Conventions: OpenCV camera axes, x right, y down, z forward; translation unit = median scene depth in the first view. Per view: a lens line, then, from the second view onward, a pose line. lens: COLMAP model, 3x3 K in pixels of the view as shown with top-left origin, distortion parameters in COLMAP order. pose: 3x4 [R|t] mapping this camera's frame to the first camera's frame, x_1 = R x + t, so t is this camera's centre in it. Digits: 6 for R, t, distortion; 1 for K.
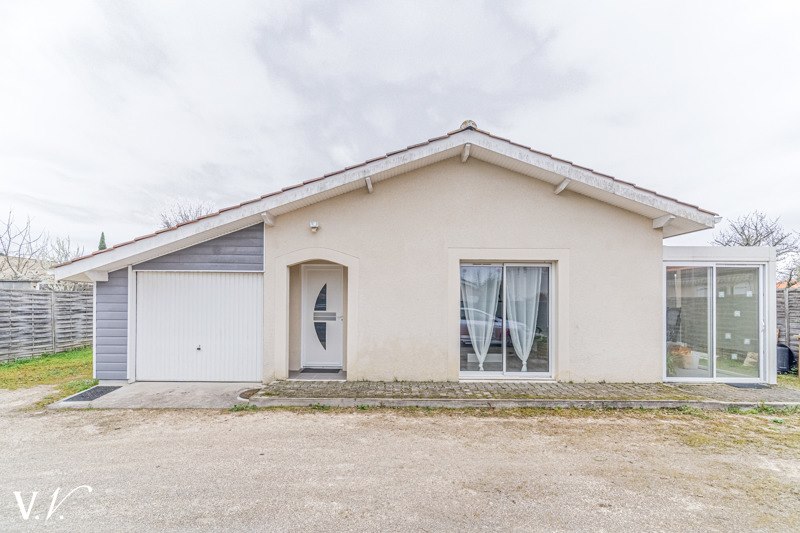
lens RADIAL K [[392.5, 0, 400.0], [0, 392.5, 298.1], [0, 0, 1]] dist [-0.000925, -0.000020]
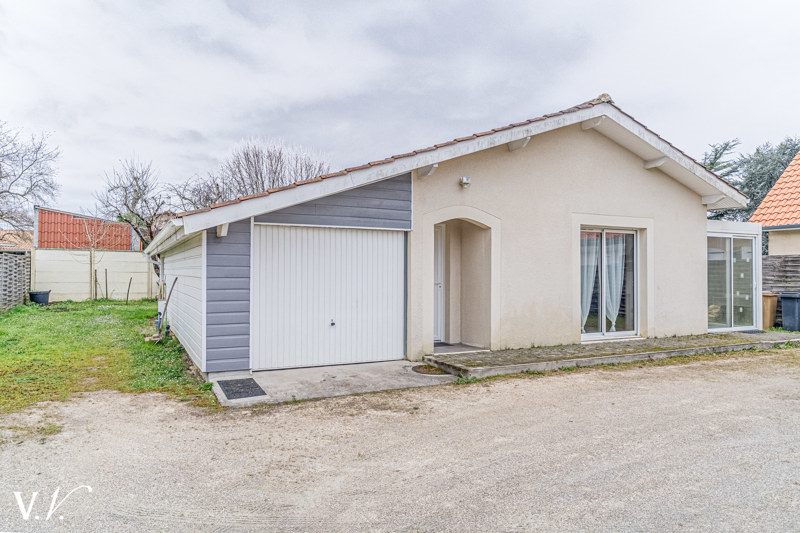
lens RADIAL K [[531.0, 0, 400.0], [0, 531.0, 266.5], [0, 0, 1]] dist [0.003407, 0.000495]
pose [[0.894339, 0.000818, 0.447390, -0.889146], [-0.002352, 0.999993, 0.002873, 0.008700], [-0.447384, -0.003622, 0.894334, -0.029643]]
